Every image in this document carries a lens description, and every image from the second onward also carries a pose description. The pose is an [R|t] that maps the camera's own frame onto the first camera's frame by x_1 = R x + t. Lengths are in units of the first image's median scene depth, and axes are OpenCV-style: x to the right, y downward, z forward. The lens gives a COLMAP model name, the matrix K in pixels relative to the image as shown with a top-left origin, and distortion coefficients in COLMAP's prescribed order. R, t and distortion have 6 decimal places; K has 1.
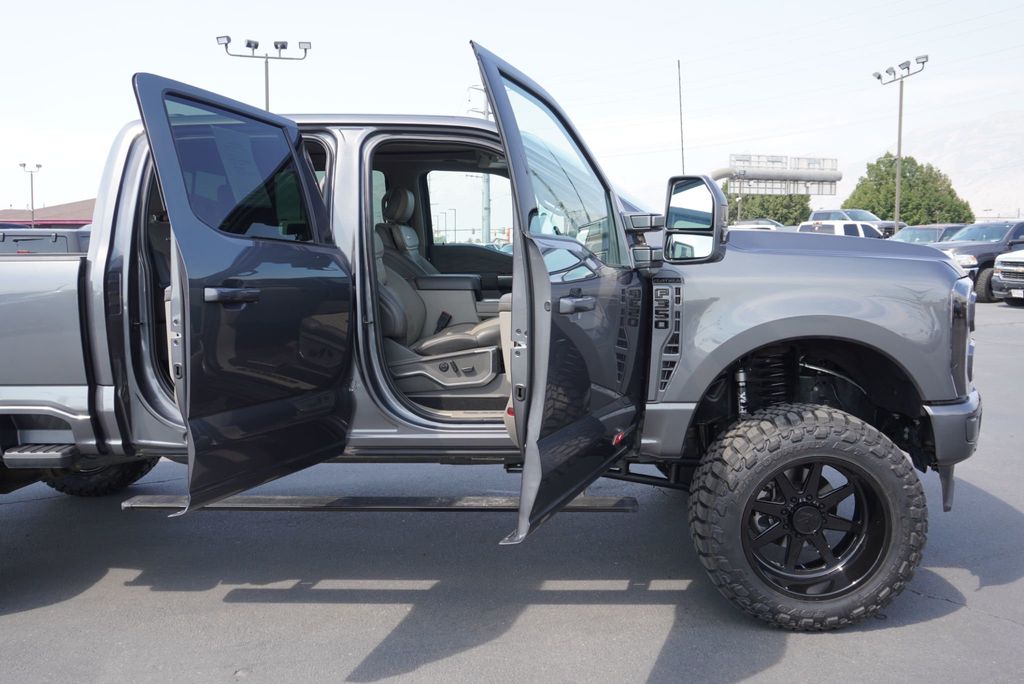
lens RADIAL K [[804.6, 0, 479.5], [0, 804.6, 339.5], [0, 0, 1]] dist [-0.007374, 0.001151]
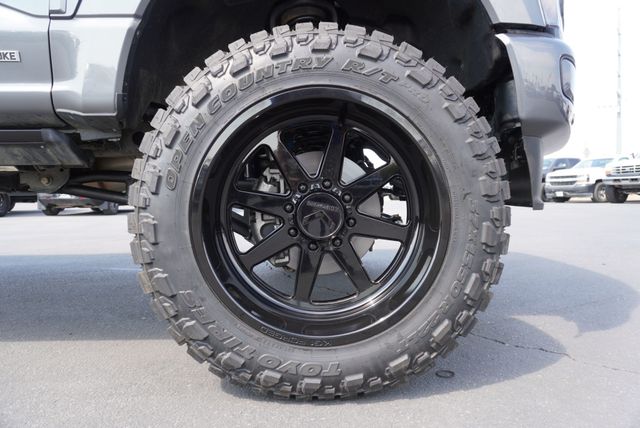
lens RADIAL K [[416.2, 0, 310.5], [0, 416.2, 213.3], [0, 0, 1]] dist [-0.018456, -0.002795]
pose [[0.998361, 0.001604, 0.057204, 0.373077], [0.002487, 0.997447, -0.071374, 0.240295], [-0.057172, 0.071400, 0.995808, 0.665977]]
